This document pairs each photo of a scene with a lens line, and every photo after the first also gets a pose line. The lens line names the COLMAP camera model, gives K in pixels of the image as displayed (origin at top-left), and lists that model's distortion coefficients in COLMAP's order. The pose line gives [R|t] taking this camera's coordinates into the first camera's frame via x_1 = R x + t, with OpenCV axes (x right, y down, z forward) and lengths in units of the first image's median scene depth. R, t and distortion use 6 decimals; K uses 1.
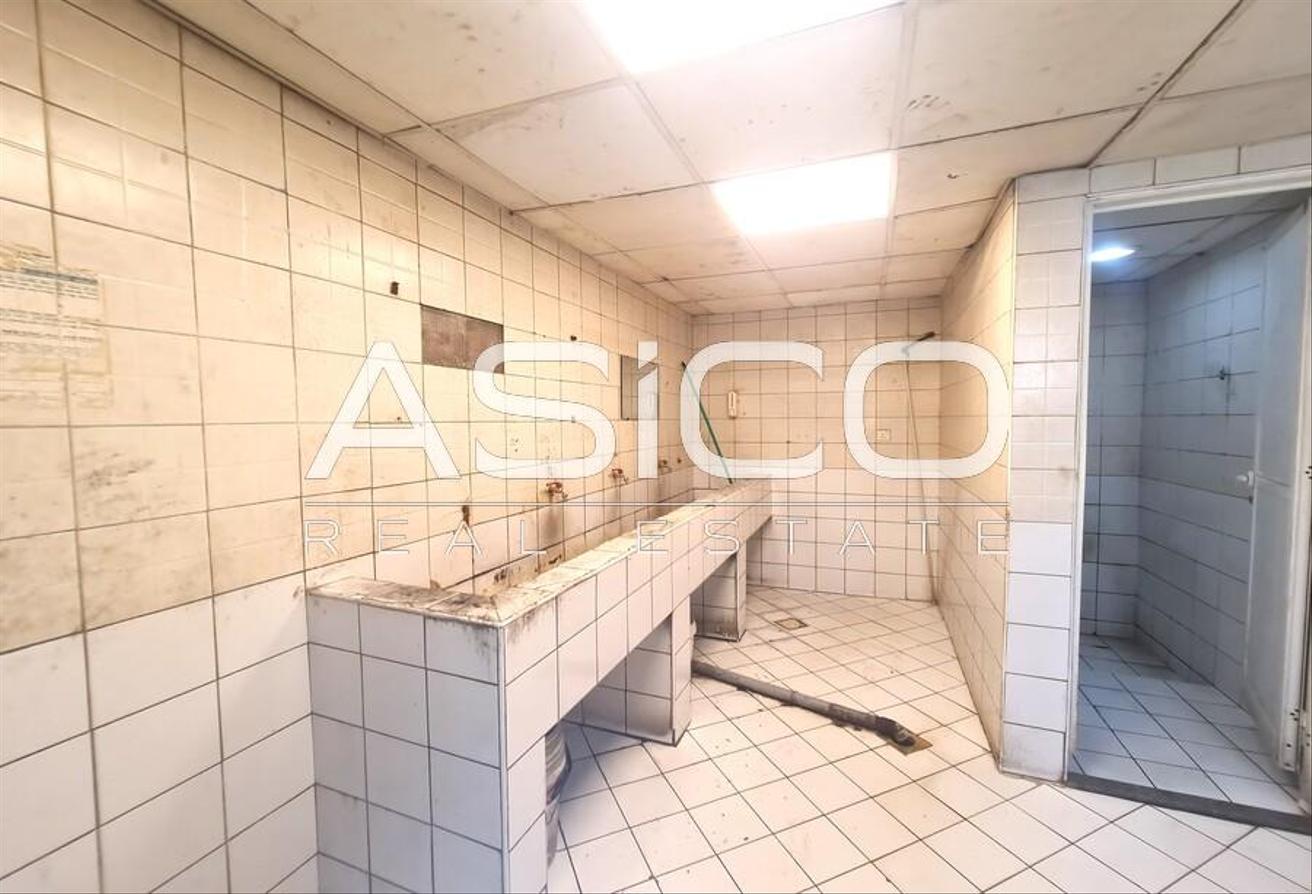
lens RADIAL K [[534.7, 0, 659.5], [0, 534.7, 448.1], [0, 0, 1]] dist [0.000716, 0.000073]
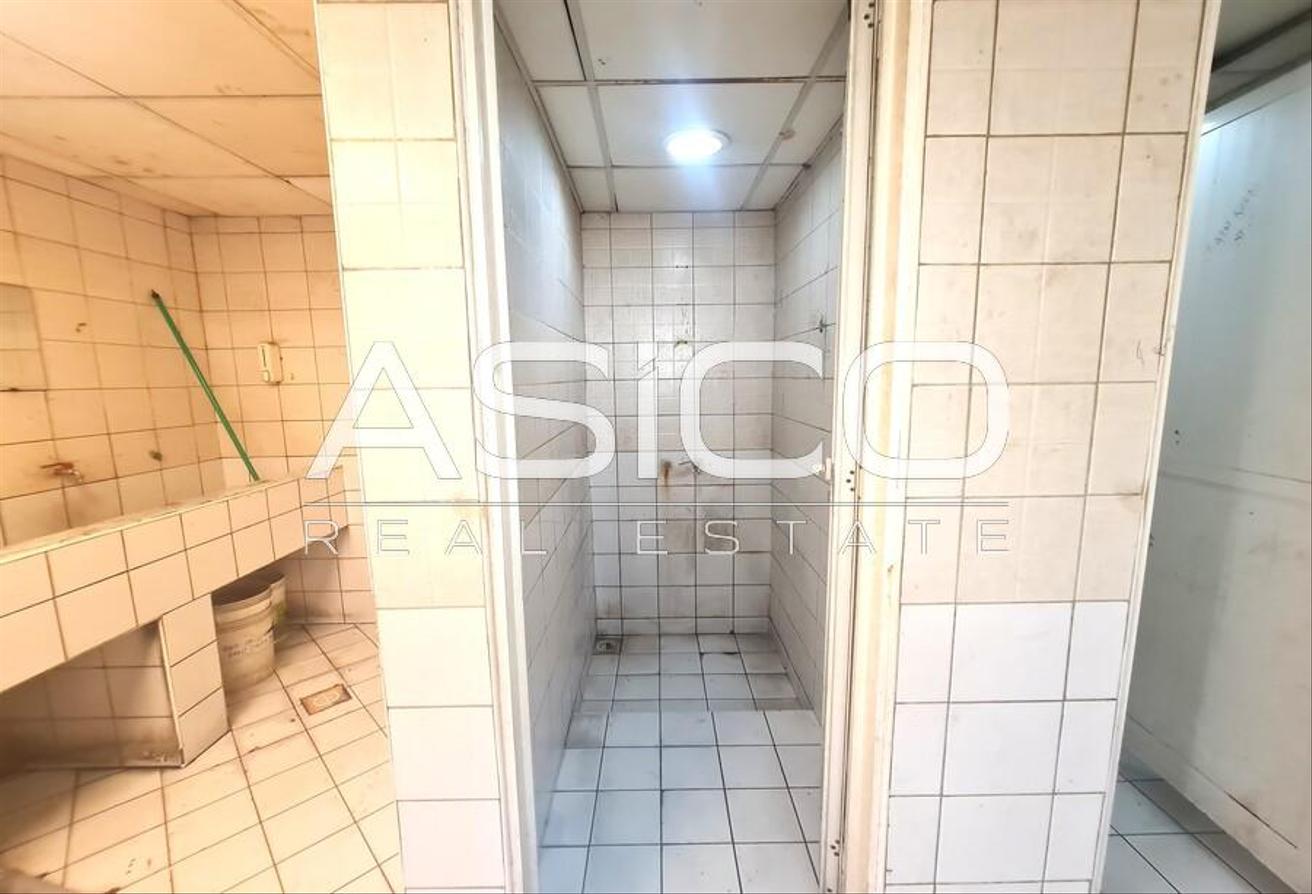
lens RADIAL K [[523.7, 0, 653.1], [0, 523.7, 452.2], [0, 0, 1]] dist [-0.000043, -0.000036]
pose [[0.936086, -0.056966, 0.347129, 0.438516], [0.027248, 0.995578, 0.089901, -0.023492], [-0.350715, -0.074696, 0.933498, 0.290393]]
